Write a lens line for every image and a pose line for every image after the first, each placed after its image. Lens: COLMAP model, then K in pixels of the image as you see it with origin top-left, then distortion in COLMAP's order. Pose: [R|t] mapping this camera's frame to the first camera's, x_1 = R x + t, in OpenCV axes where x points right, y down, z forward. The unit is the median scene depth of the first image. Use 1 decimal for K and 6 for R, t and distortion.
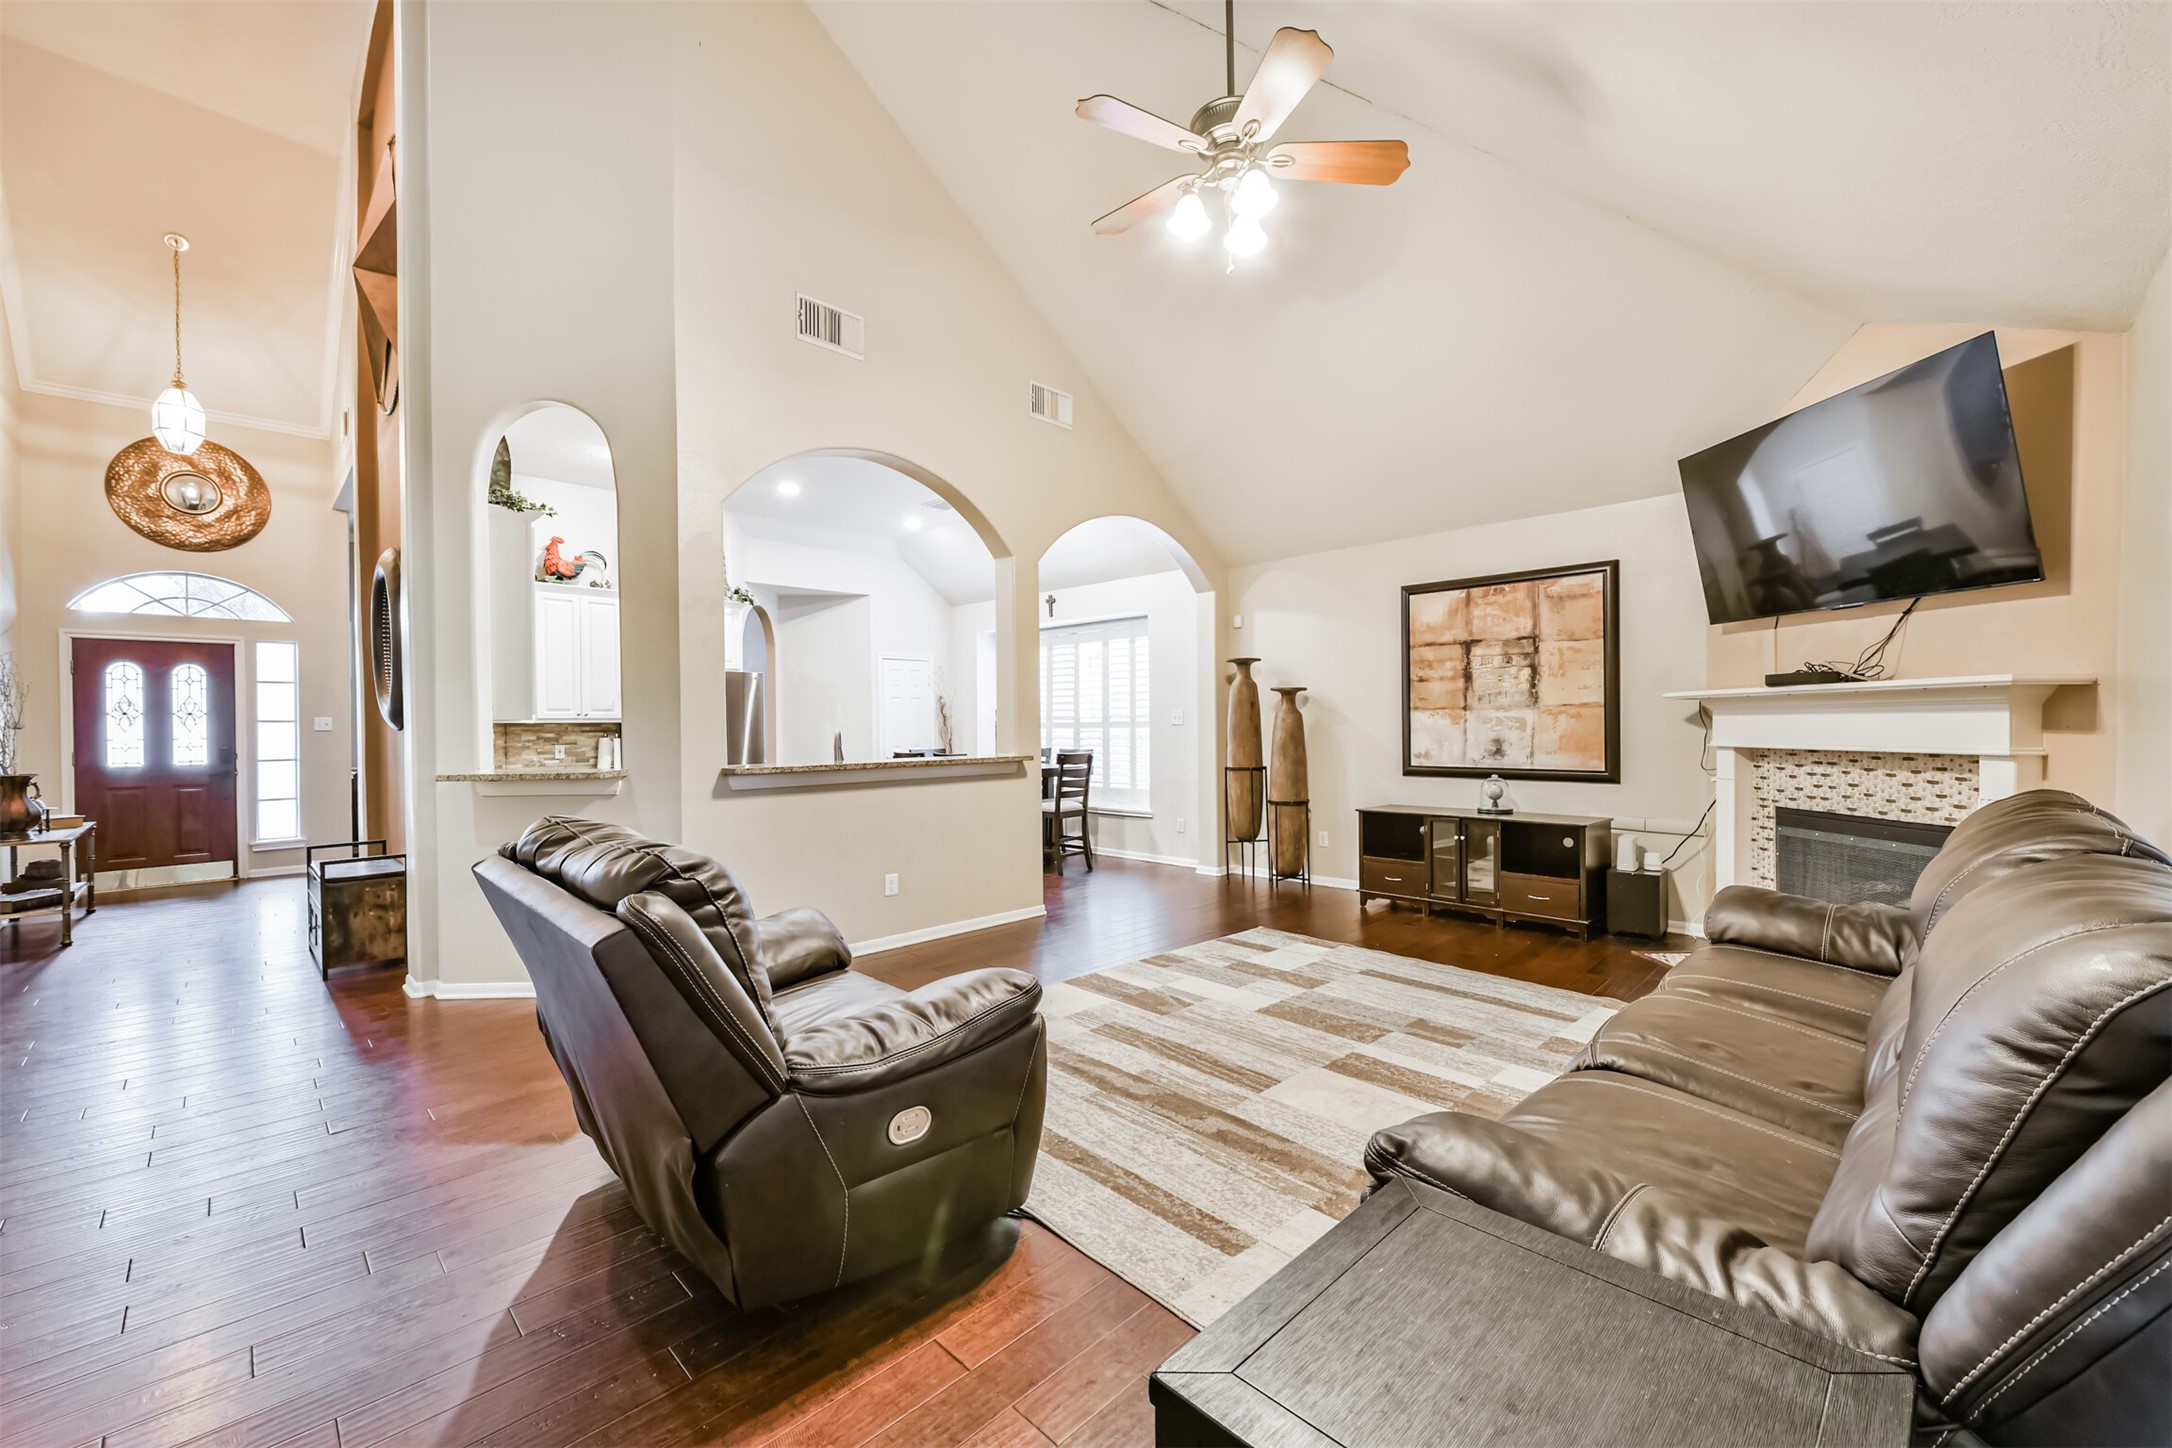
lens RADIAL K [[854.0, 0, 1082.9], [0, 854.0, 734.7], [0, 0, 1]] dist [0.012085, -0.001105]
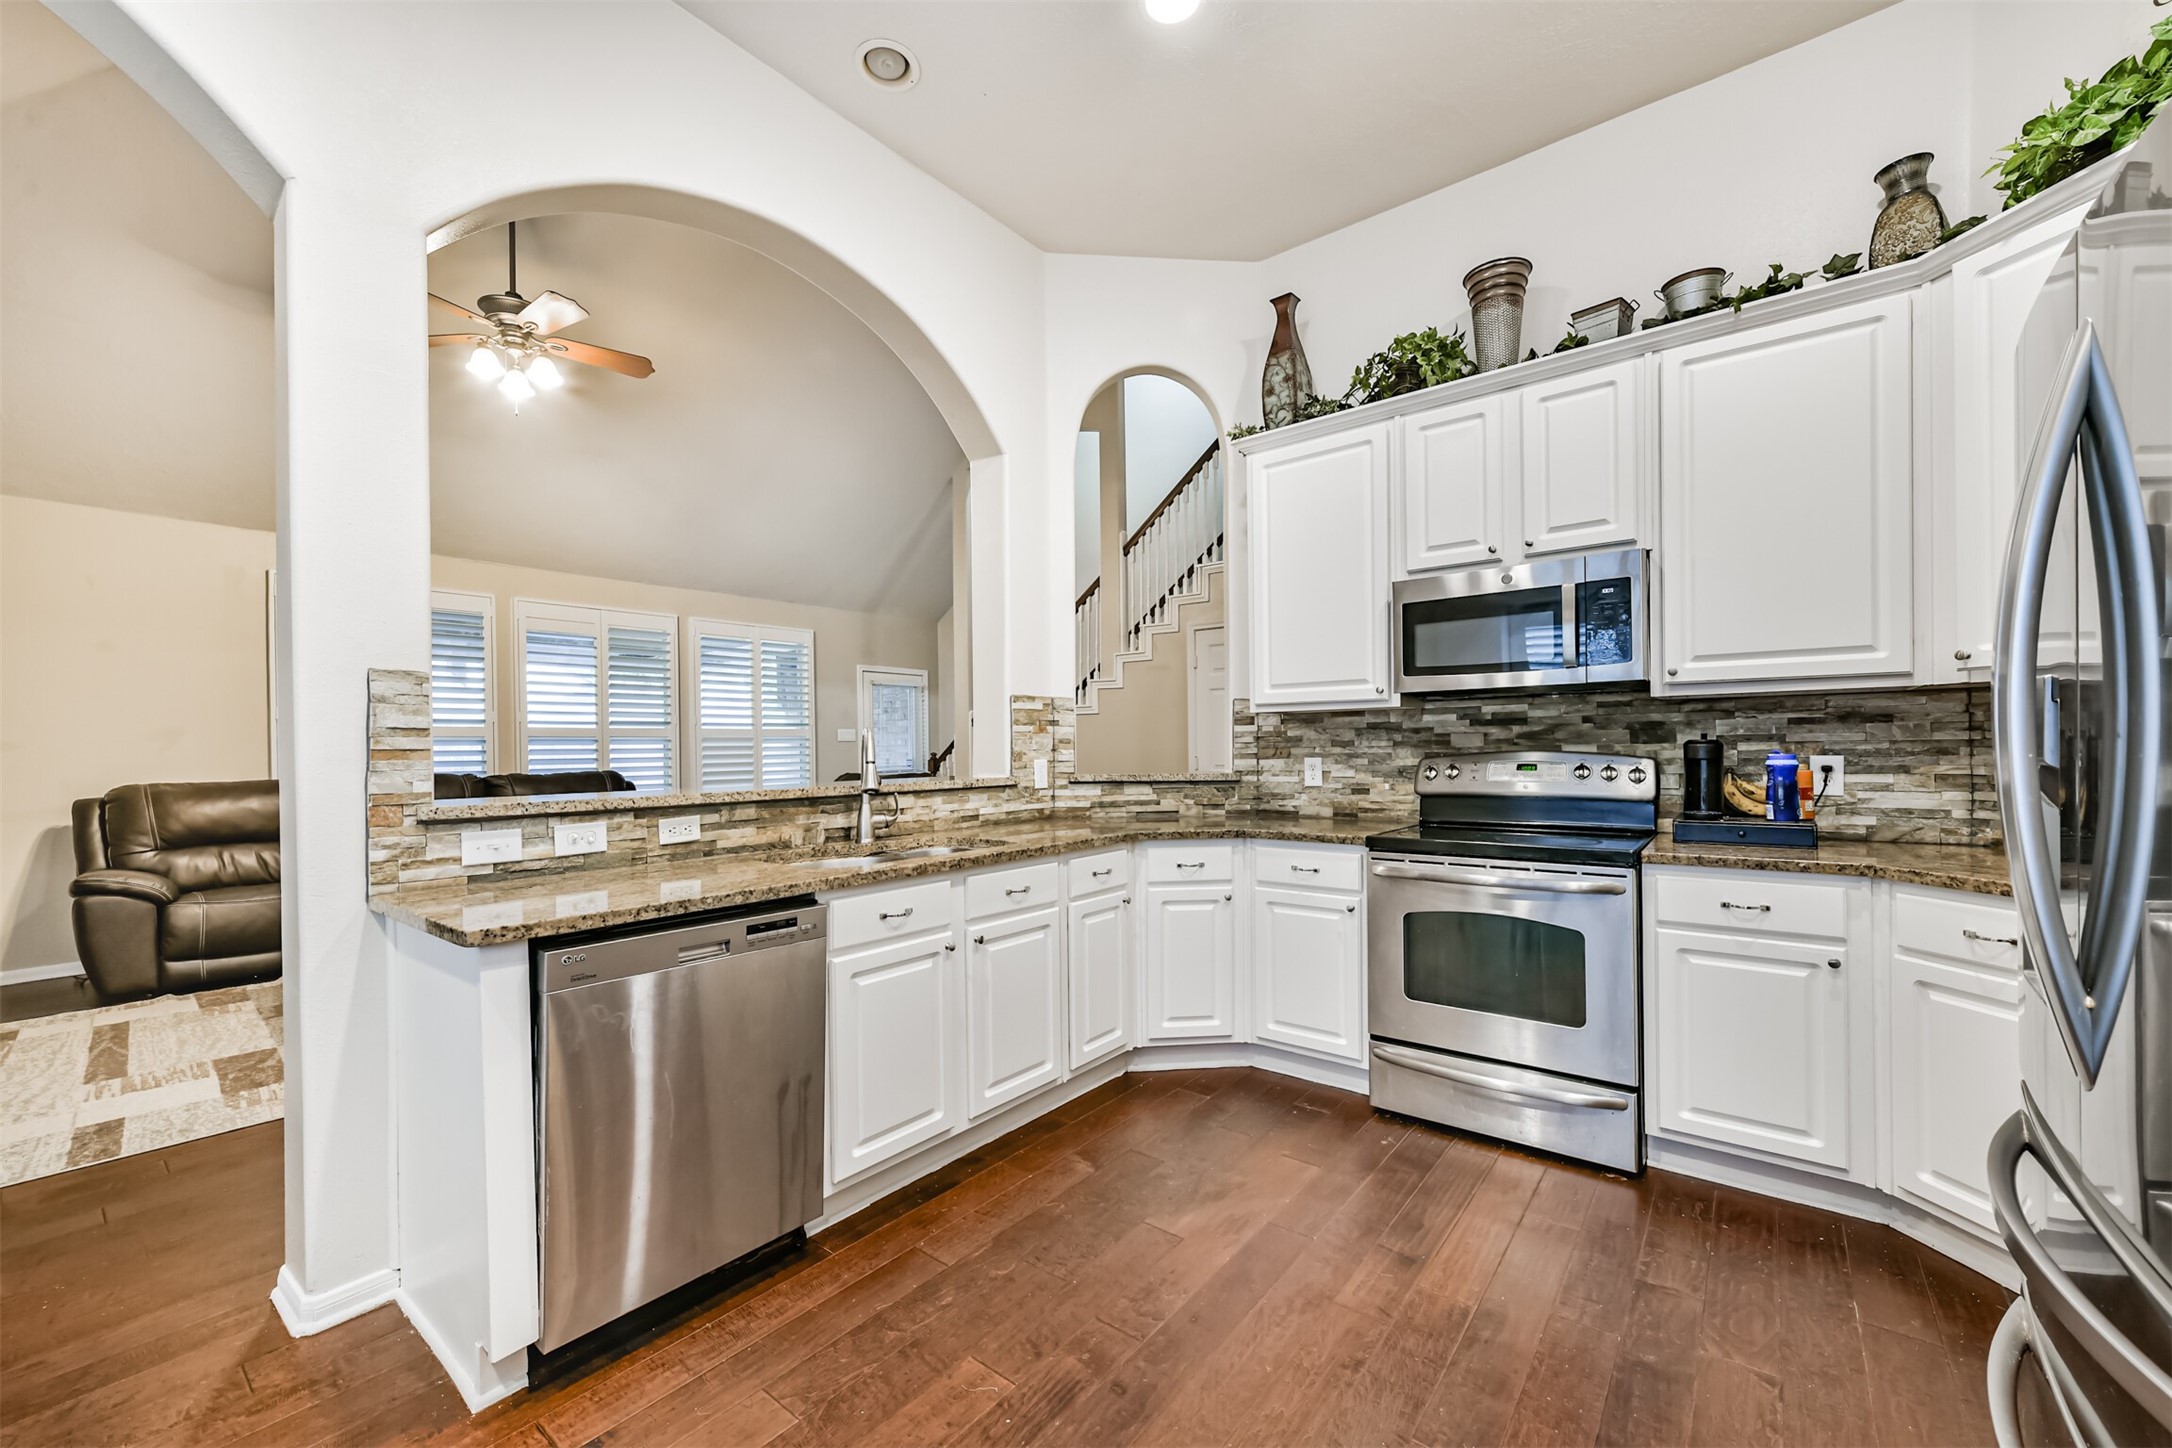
lens RADIAL K [[854.0, 0, 1115.7], [0, 854.0, 750.7], [0, 0, 1]] dist [0.012085, -0.001105]
pose [[-0.993913, 0.022933, -0.107756, -0.483430], [0.021225, 0.999631, 0.016975, 0.001468], [0.108106, 0.014584, -0.994032, 1.941844]]
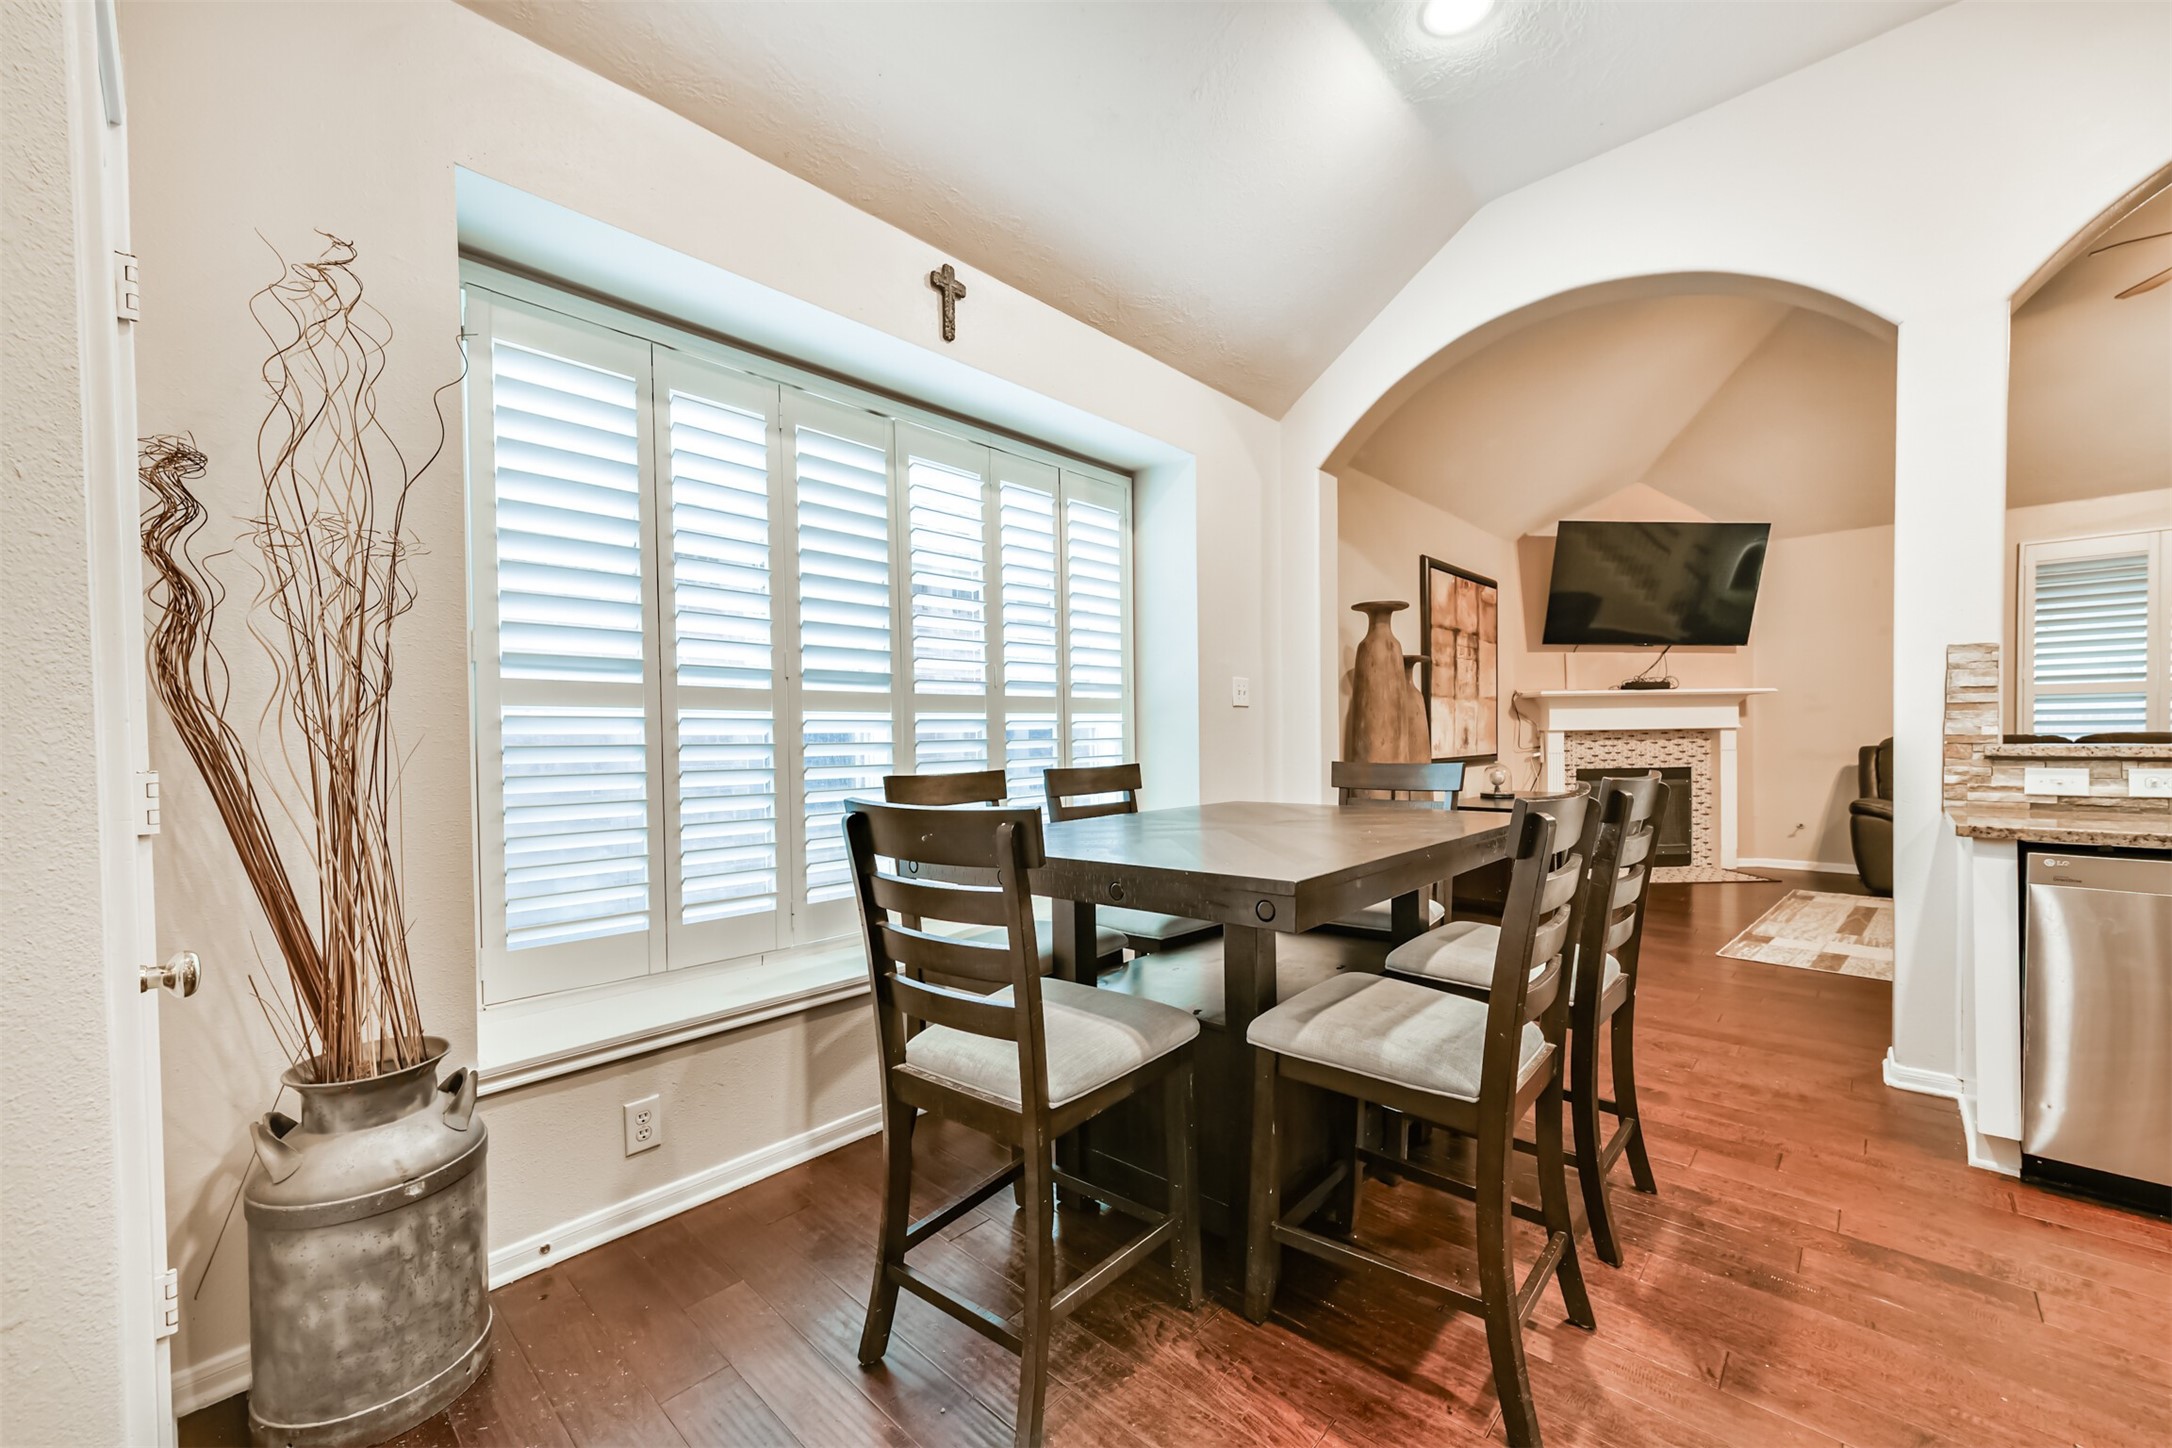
lens RADIAL K [[854.0, 0, 1080.1], [0, 854.0, 751.3], [0, 0, 1]] dist [0.012085, -0.001105]
pose [[-0.025098, -0.012925, 0.999601, -0.753960], [0.023705, 0.999628, 0.013521, 0.011856], [-0.999404, 0.024035, -0.024783, 2.099225]]
